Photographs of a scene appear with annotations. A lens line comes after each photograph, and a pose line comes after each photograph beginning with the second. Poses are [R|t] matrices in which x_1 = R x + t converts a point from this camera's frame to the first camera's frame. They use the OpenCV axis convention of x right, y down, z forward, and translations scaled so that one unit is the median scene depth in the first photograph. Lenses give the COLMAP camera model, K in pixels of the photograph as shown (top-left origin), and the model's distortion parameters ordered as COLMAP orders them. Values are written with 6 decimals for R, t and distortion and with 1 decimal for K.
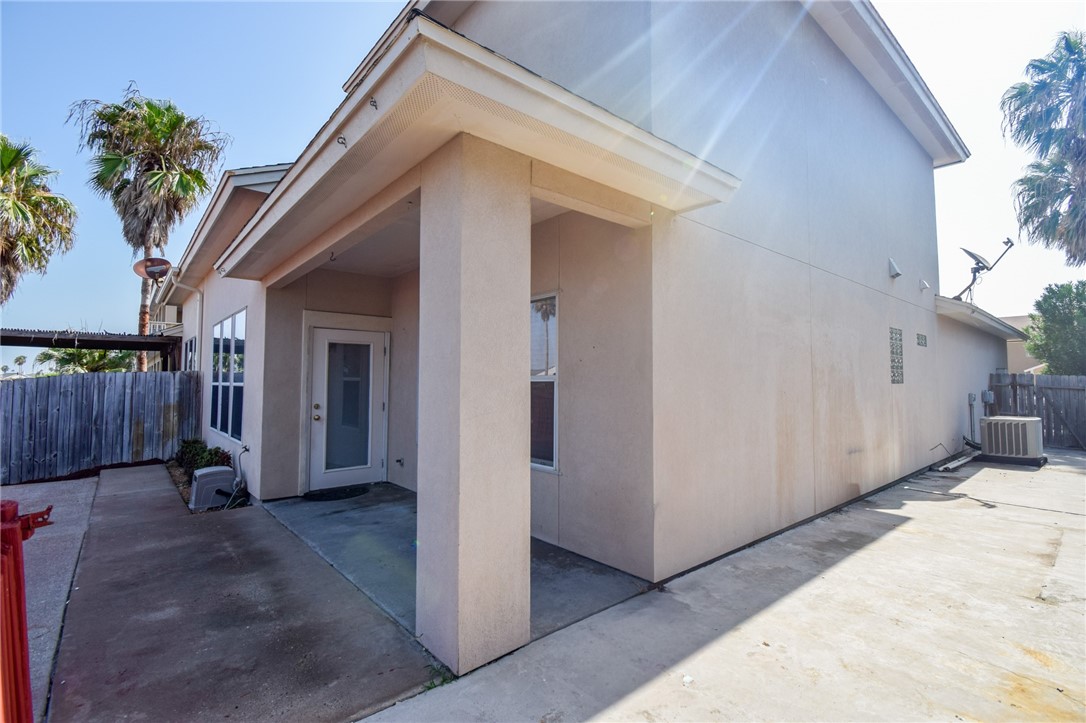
lens RADIAL K [[486.0, 0, 547.6], [0, 486.0, 358.5], [0, 0, 1]] dist [0.017743, -0.025190]
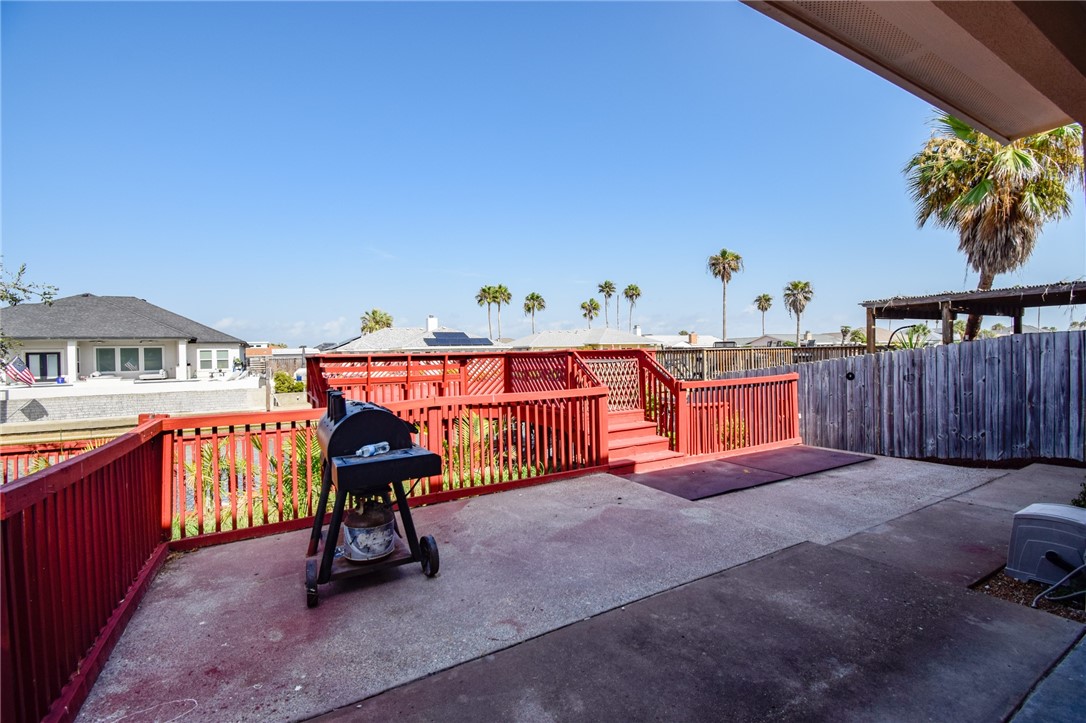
lens RADIAL K [[486.0, 0, 547.6], [0, 486.0, 358.5], [0, 0, 1]] dist [0.017743, -0.025190]
pose [[-0.181537, 0.012281, -0.983307, -0.055606], [0.068939, 0.997621, -0.000267, 0.017027], [0.980965, -0.067837, -0.181951, 0.415464]]
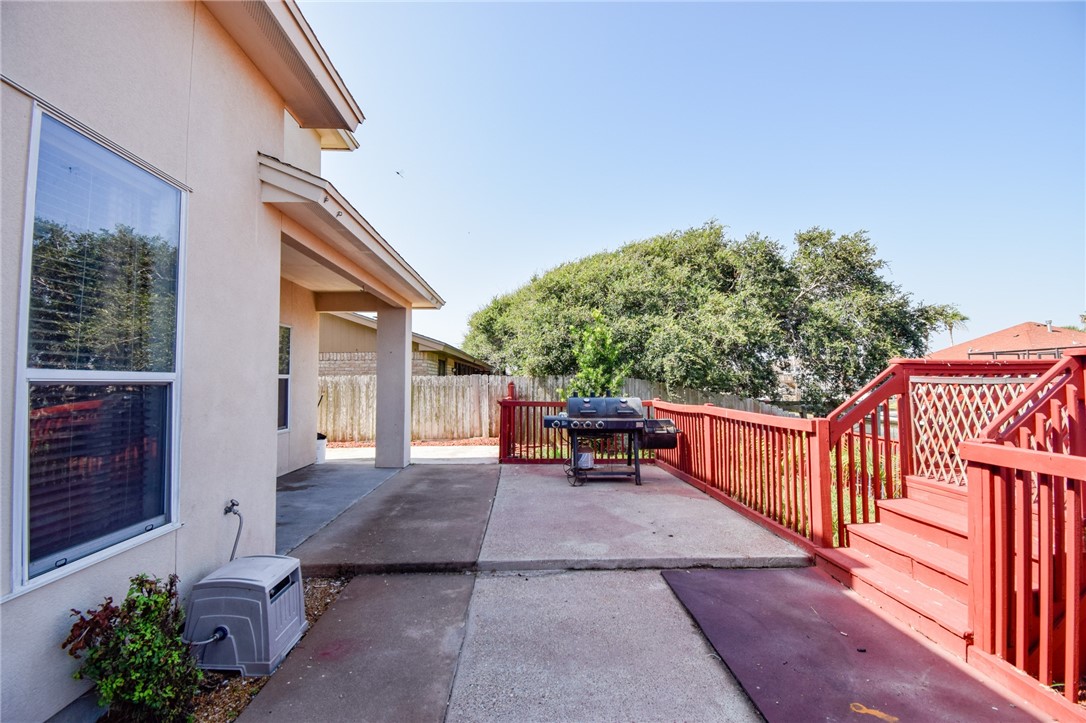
lens RADIAL K [[486.0, 0, 547.6], [0, 486.0, 358.5], [0, 0, 1]] dist [0.017743, -0.025190]
pose [[-0.786948, 0.034556, 0.616051, -0.867178], [-0.023209, 0.996066, -0.085518, 0.050818], [-0.616582, -0.081596, -0.783051, 0.882957]]
